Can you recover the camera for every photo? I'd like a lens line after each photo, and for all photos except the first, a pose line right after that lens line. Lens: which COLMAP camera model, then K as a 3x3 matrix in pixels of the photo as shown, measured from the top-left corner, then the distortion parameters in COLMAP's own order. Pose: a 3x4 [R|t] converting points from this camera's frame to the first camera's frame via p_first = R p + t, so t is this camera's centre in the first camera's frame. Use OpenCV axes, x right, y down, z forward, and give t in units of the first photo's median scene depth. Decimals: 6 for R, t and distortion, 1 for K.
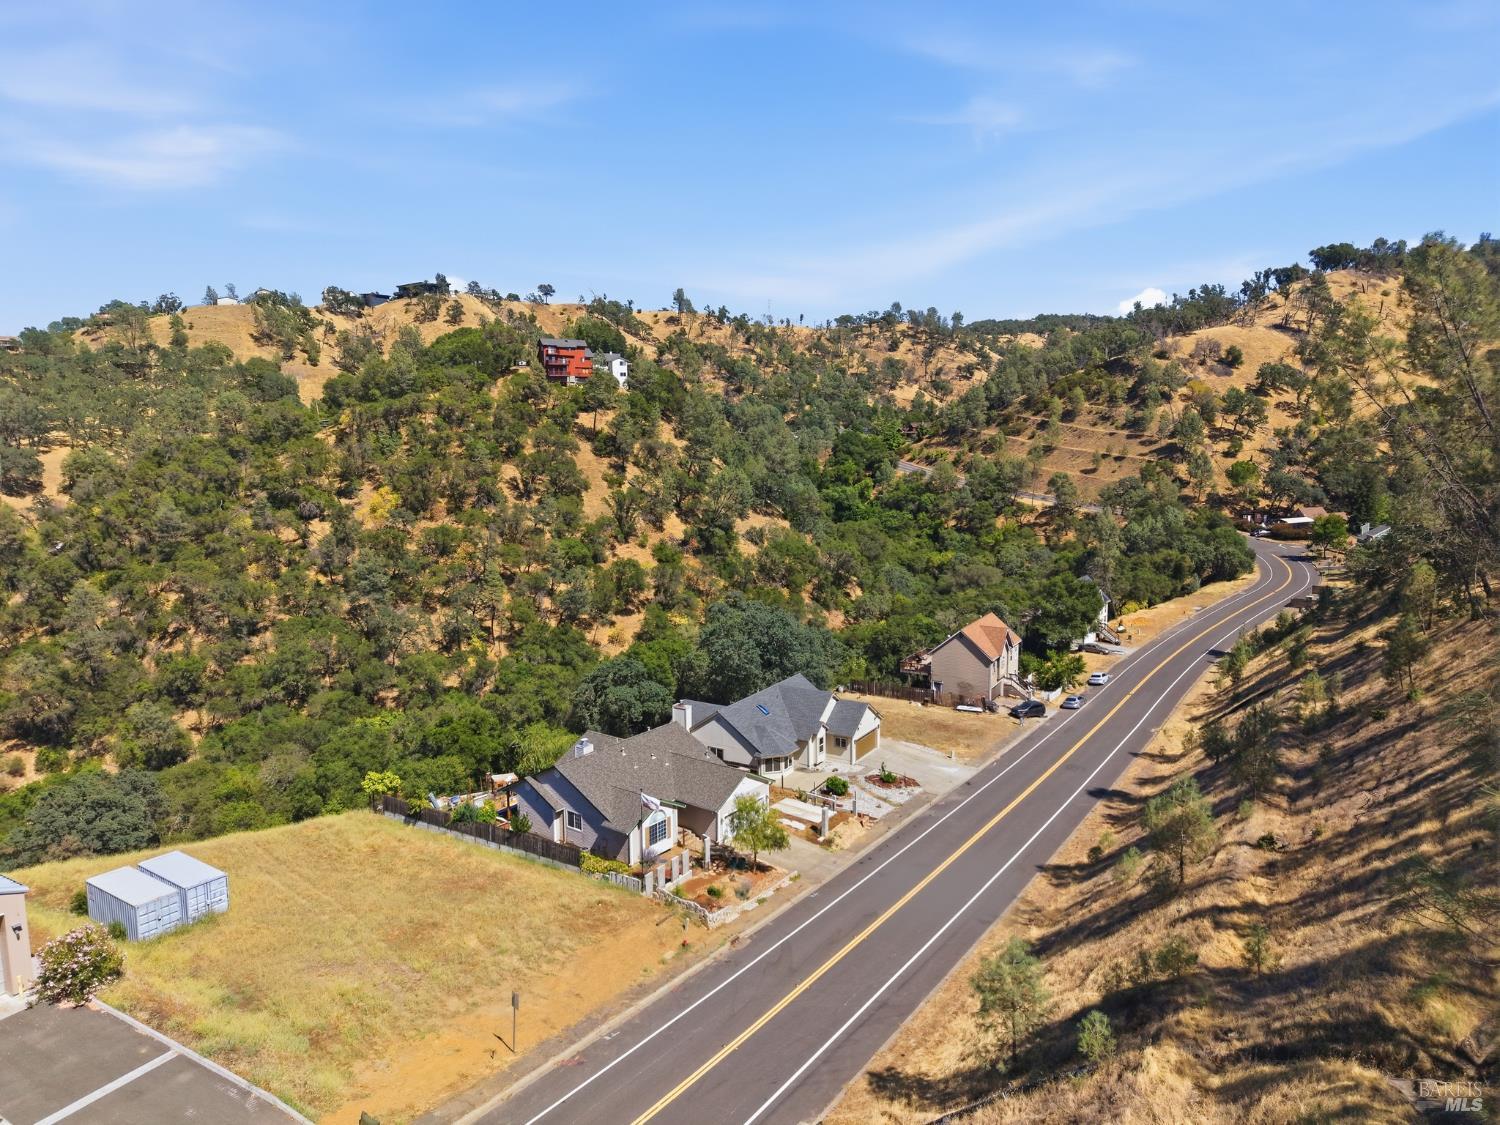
lens RADIAL K [[987.3, 0, 750.0], [0, 987.3, 562.5], [0, 0, 1]] dist [0.099464, -0.201432]
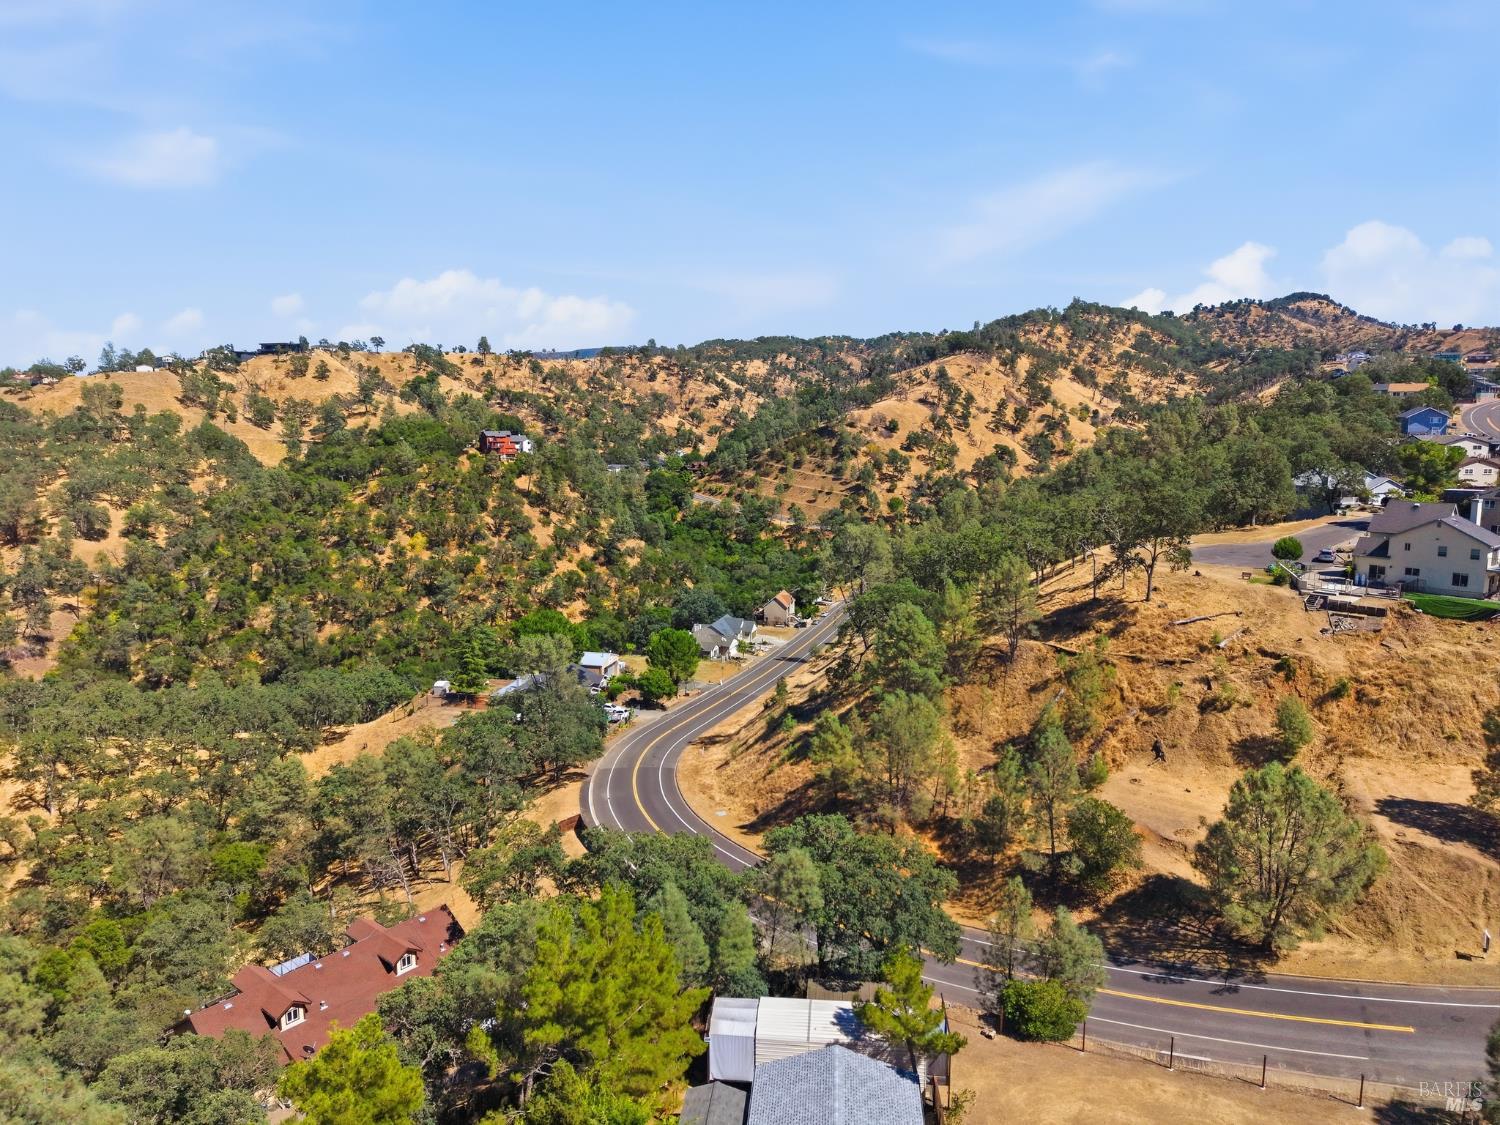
lens RADIAL K [[987.3, 0, 750.0], [0, 987.3, 562.5], [0, 0, 1]] dist [0.099464, -0.201432]
pose [[0.962584, -0.038167, 0.268283, -0.180947], [0.034136, 0.999224, 0.019674, -0.025351], [-0.268826, -0.009780, 0.963139, -0.493964]]
